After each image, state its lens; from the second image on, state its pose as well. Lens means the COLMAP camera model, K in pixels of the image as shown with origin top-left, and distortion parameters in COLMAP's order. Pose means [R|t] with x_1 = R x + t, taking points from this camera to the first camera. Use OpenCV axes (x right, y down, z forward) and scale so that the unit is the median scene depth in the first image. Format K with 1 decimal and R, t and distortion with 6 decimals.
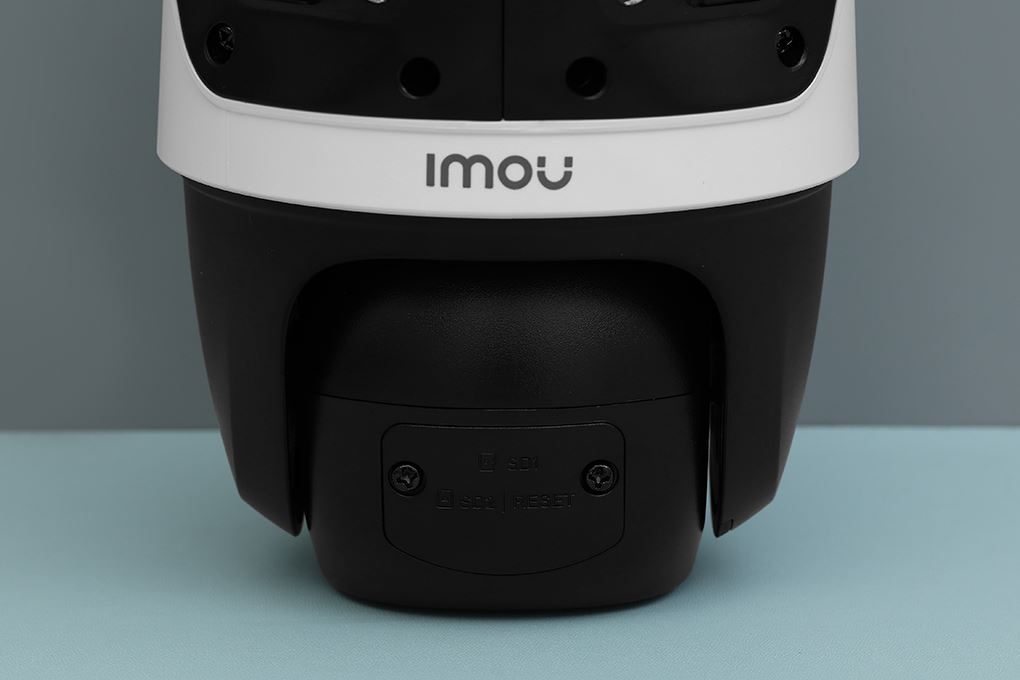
lens RADIAL K [[3748.4, 0, 506.8], [0, 3748.4, 296.4], [0, 0, 1]] dist [0.512159, 2.272491]
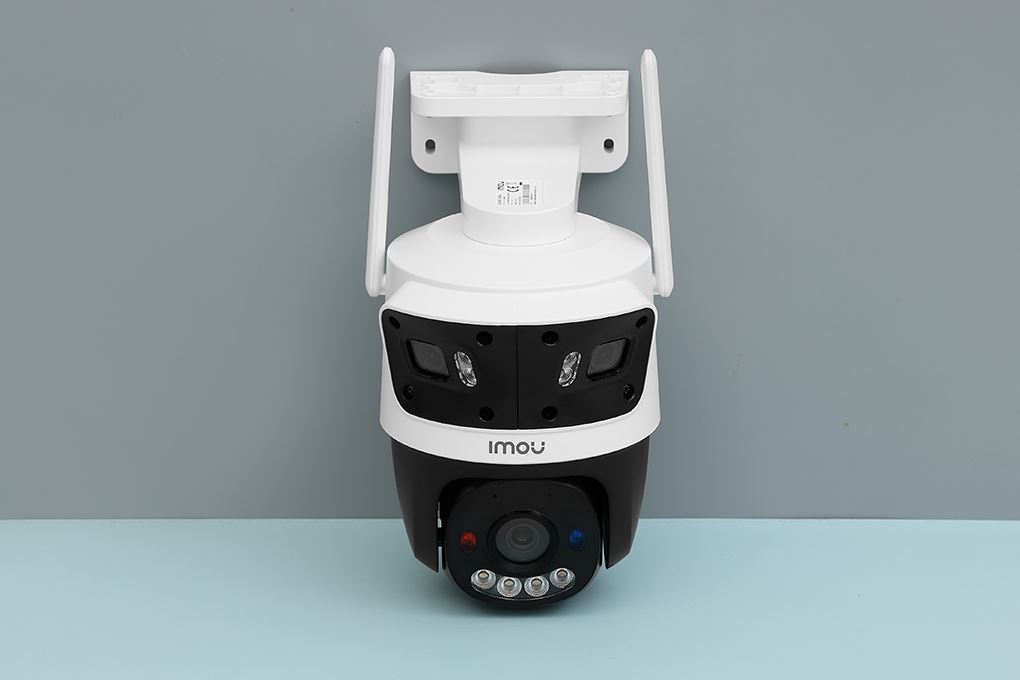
lens RADIAL K [[3748.4, 0, 506.8], [0, 3748.4, 296.4], [0, 0, 1]] dist [0.512159, 2.272491]
pose [[0.999891, -0.012598, -0.007711, 0.012556], [0.013274, 0.995387, 0.095015, -0.388313], [0.006479, -0.095107, 0.995446, -1.604950]]
